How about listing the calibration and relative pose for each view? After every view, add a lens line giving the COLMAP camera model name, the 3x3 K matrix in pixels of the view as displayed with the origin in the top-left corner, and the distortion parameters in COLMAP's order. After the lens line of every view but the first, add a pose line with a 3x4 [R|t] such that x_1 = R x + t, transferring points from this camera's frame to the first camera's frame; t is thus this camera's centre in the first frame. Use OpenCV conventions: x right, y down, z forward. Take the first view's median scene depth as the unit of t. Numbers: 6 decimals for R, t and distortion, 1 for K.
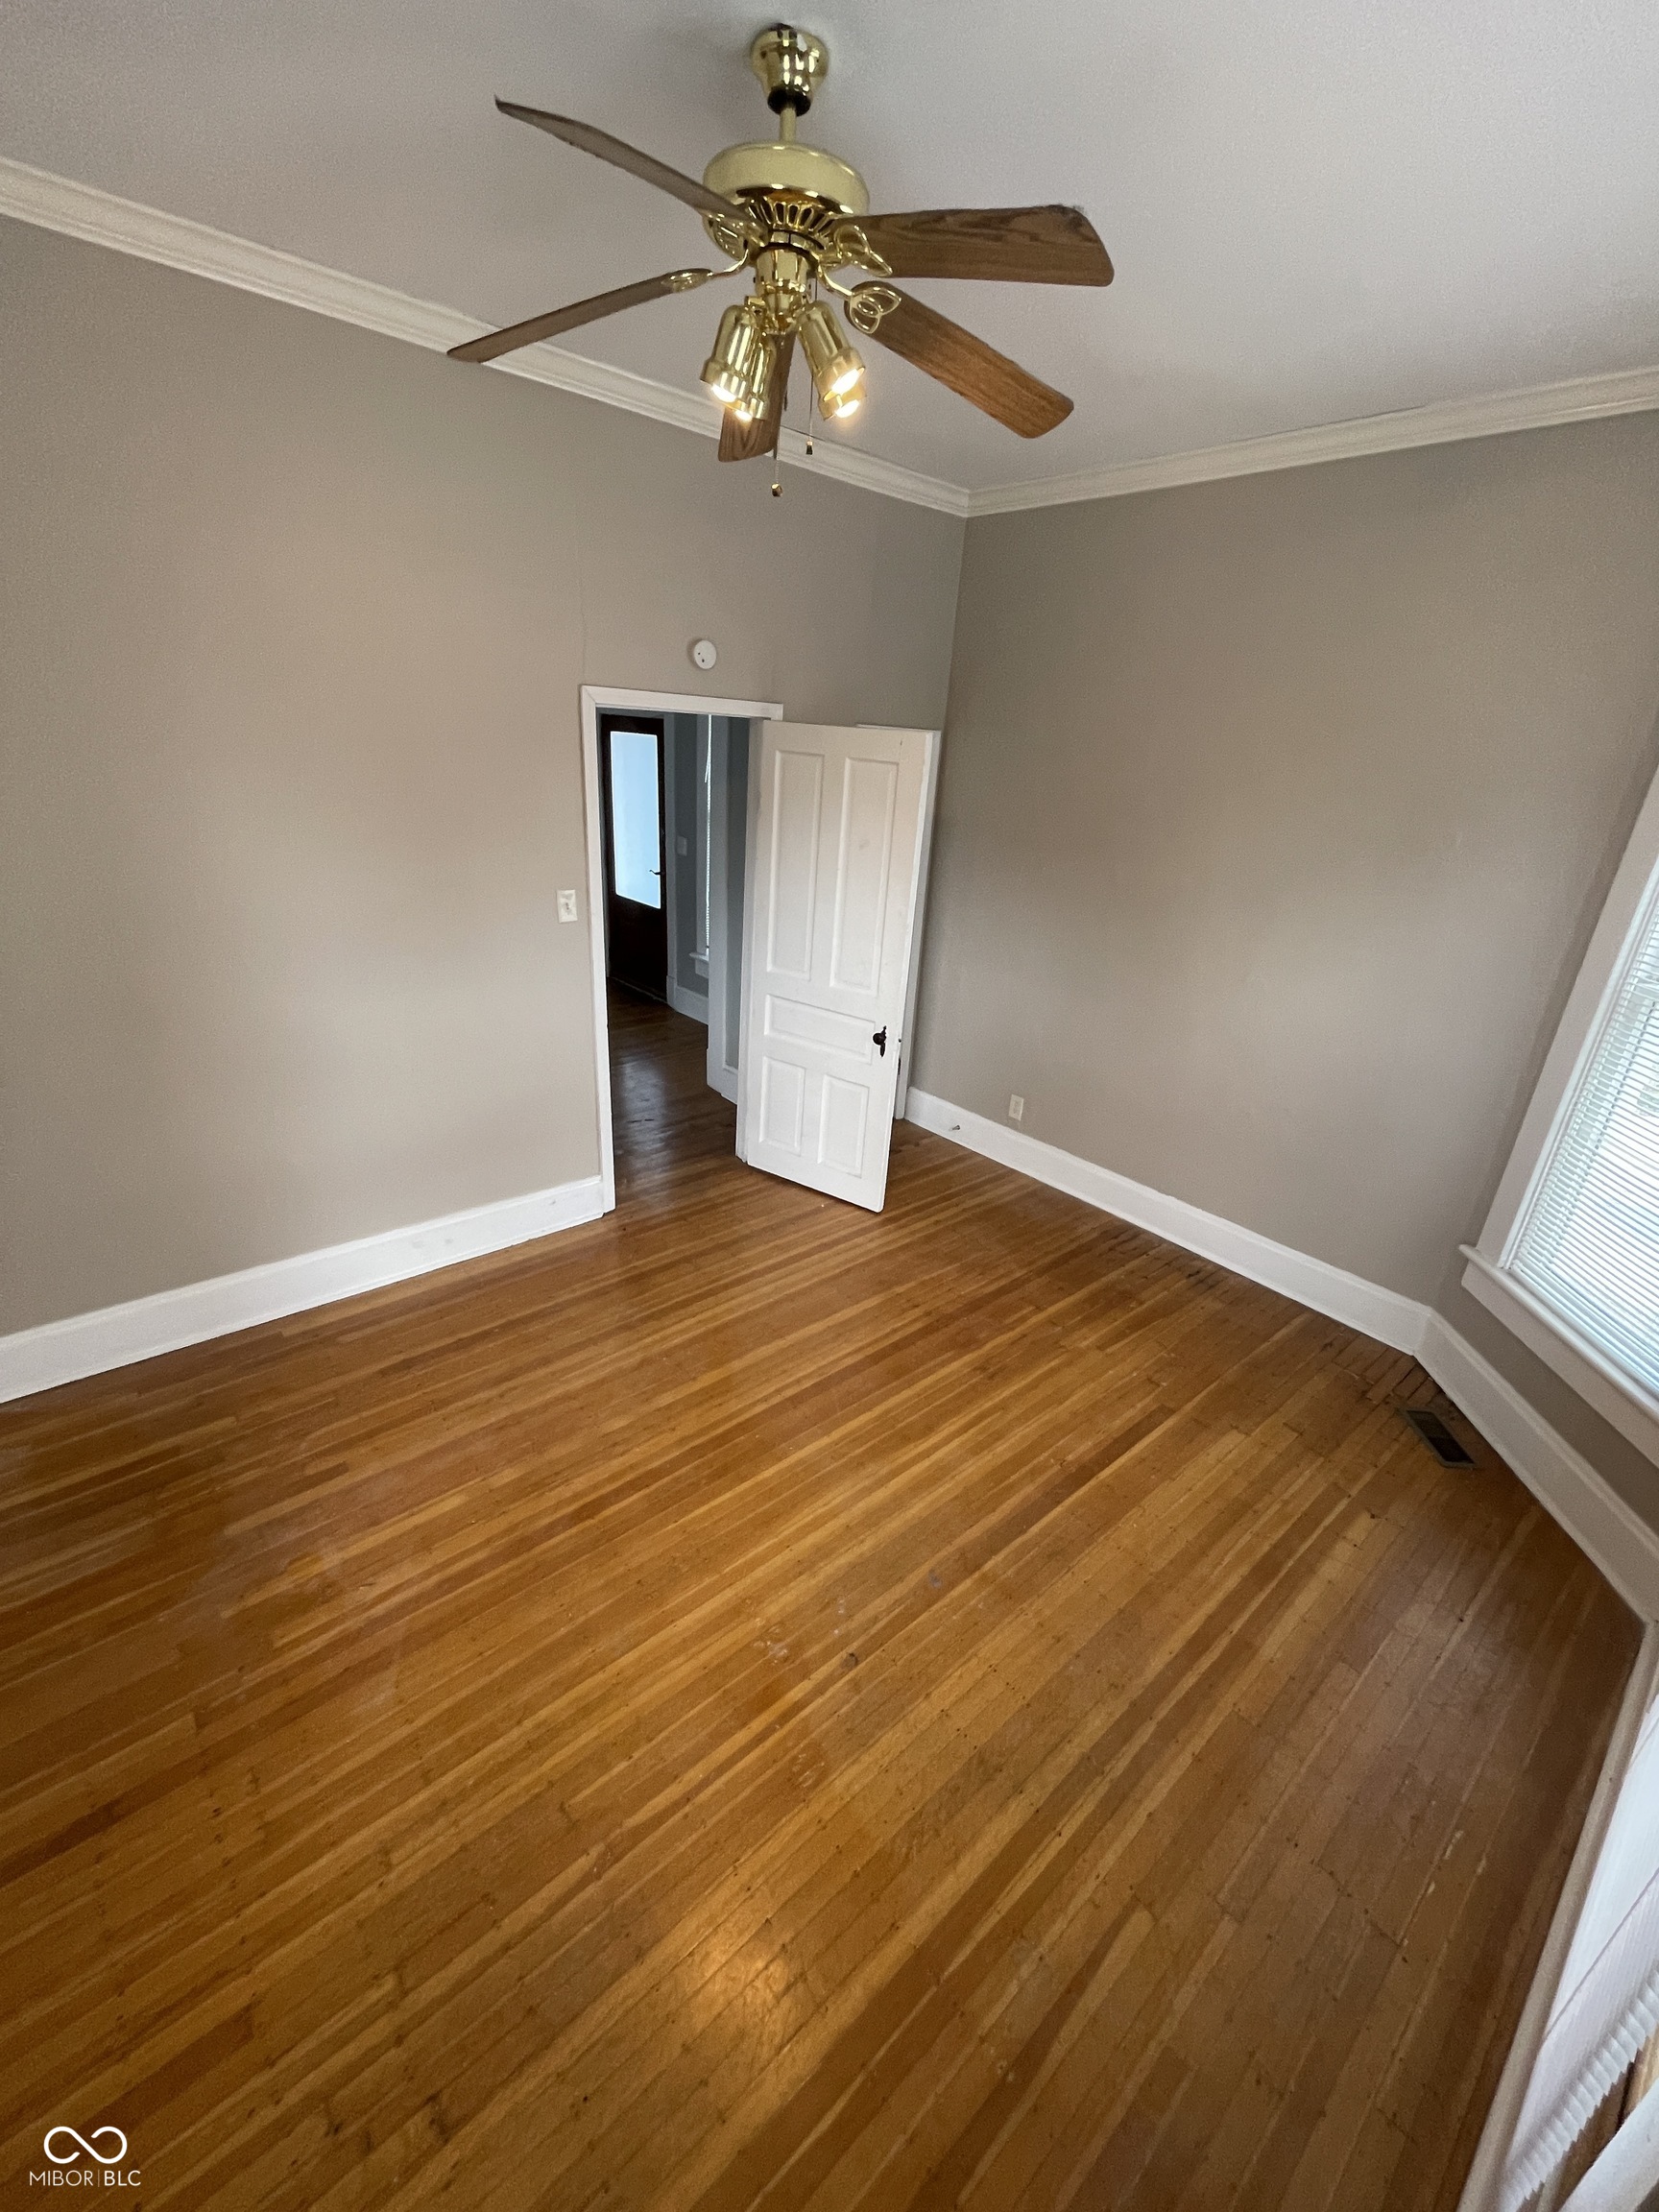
lens RADIAL K [[905.9, 0, 828.8], [0, 905.9, 1107.2], [0, 0, 1]] dist [0.002350, 0.000748]
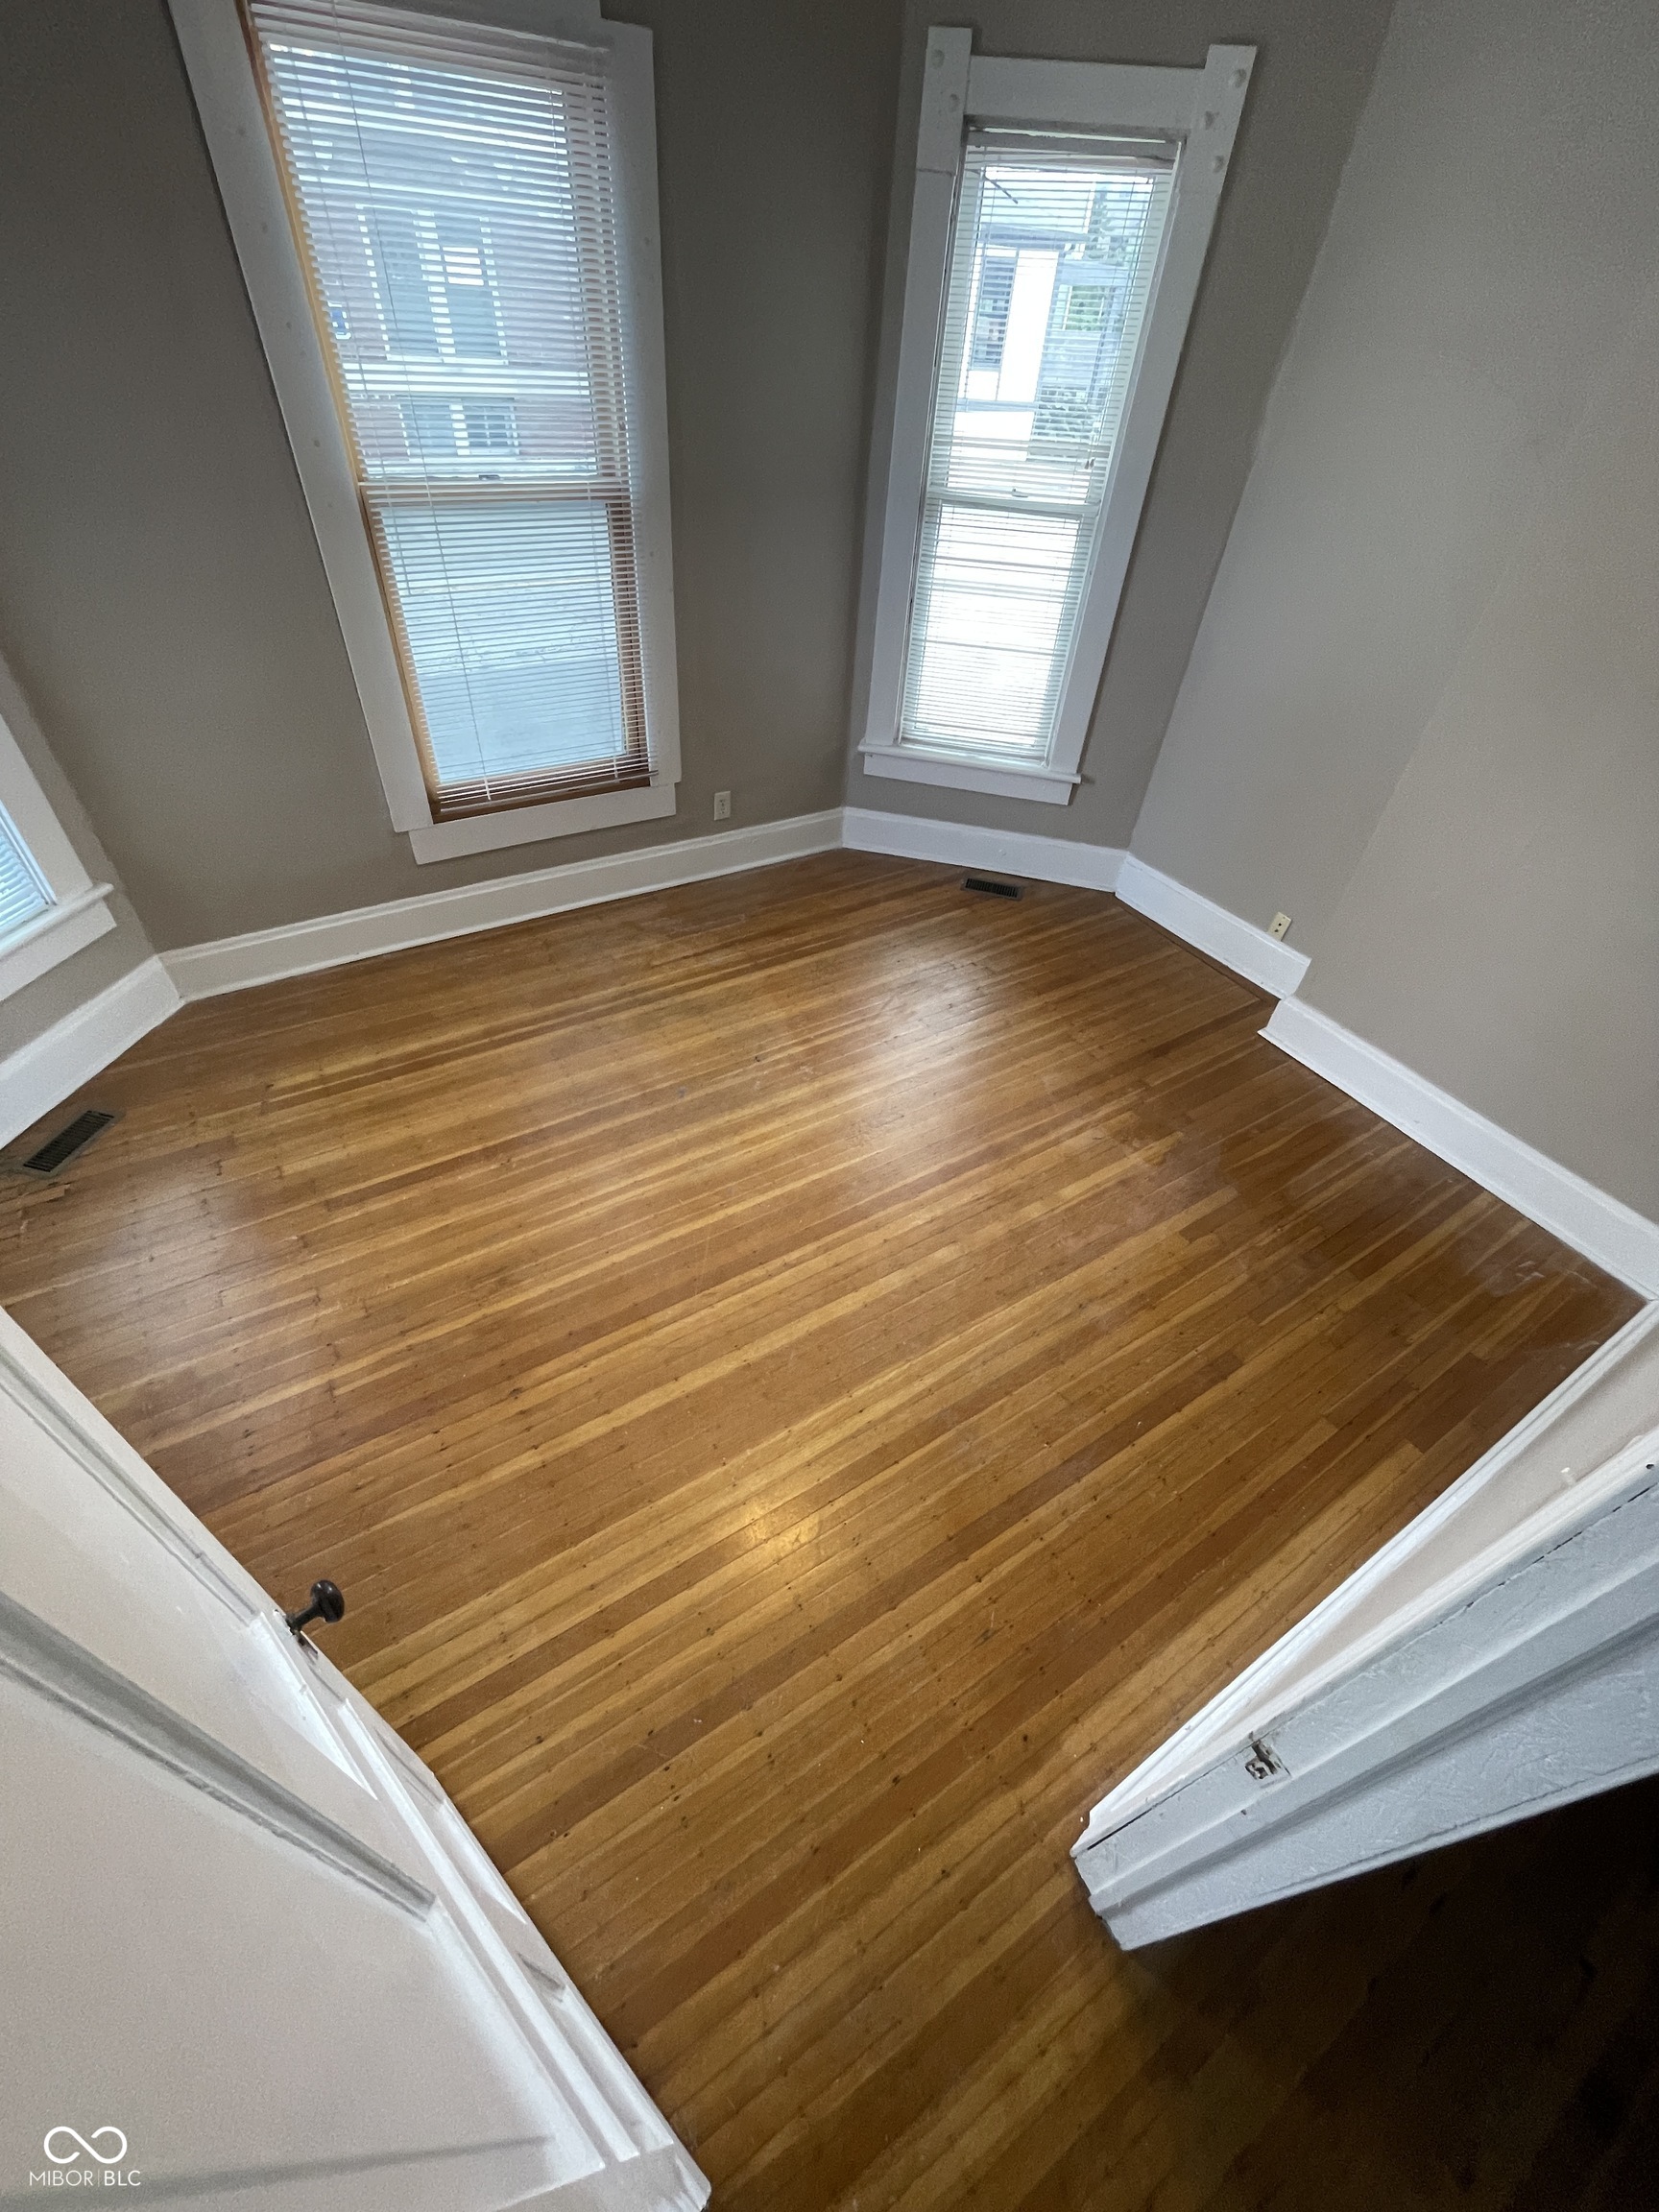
lens RADIAL K [[905.9, 0, 831.3], [0, 905.9, 1104.8], [0, 0, 1]] dist [0.002350, 0.000748]
pose [[-0.980831, -0.193661, 0.021568, -0.116229], [-0.062953, 0.419679, 0.905487, -0.612638], [-0.184409, 0.886772, -0.423826, 1.390675]]
